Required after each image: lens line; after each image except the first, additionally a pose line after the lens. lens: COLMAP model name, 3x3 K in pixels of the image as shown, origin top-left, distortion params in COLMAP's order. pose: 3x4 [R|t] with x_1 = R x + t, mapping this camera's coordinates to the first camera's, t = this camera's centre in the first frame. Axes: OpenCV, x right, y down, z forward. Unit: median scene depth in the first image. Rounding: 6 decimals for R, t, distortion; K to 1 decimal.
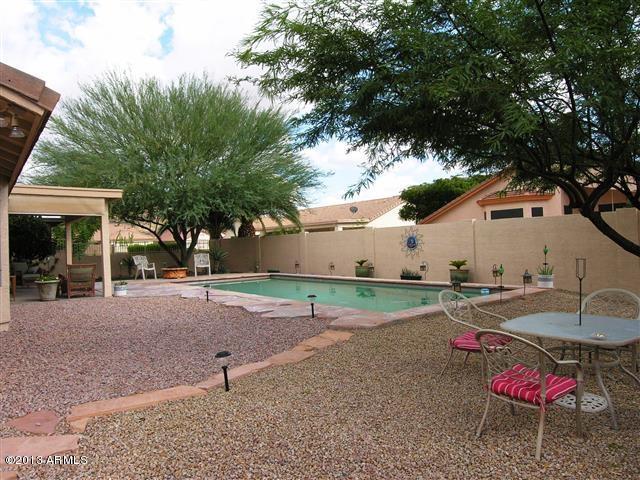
lens RADIAL K [[459.2, 0, 320.0], [0, 459.2, 240.0], [0, 0, 1]] dist [-0.051480, 0.000039]
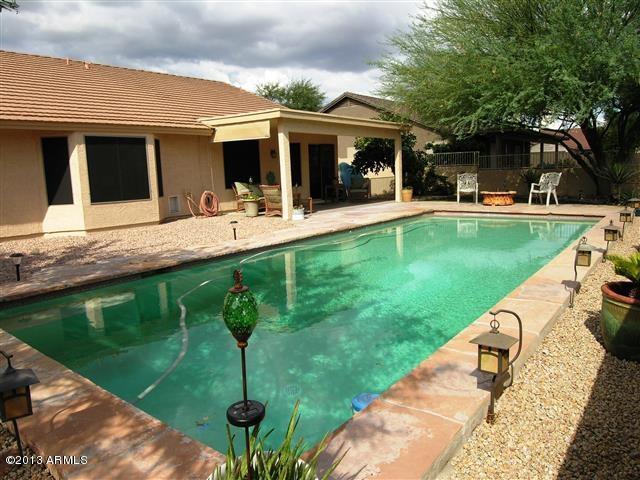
lens RADIAL K [[459.2, 0, 320.0], [0, 459.2, 240.0], [0, 0, 1]] dist [-0.051480, 0.000039]
pose [[0.246362, 0.163560, -0.955277, 0.341073], [0.041042, 0.983012, 0.178894, -0.005799], [0.968308, -0.083279, 0.235464, 0.547635]]
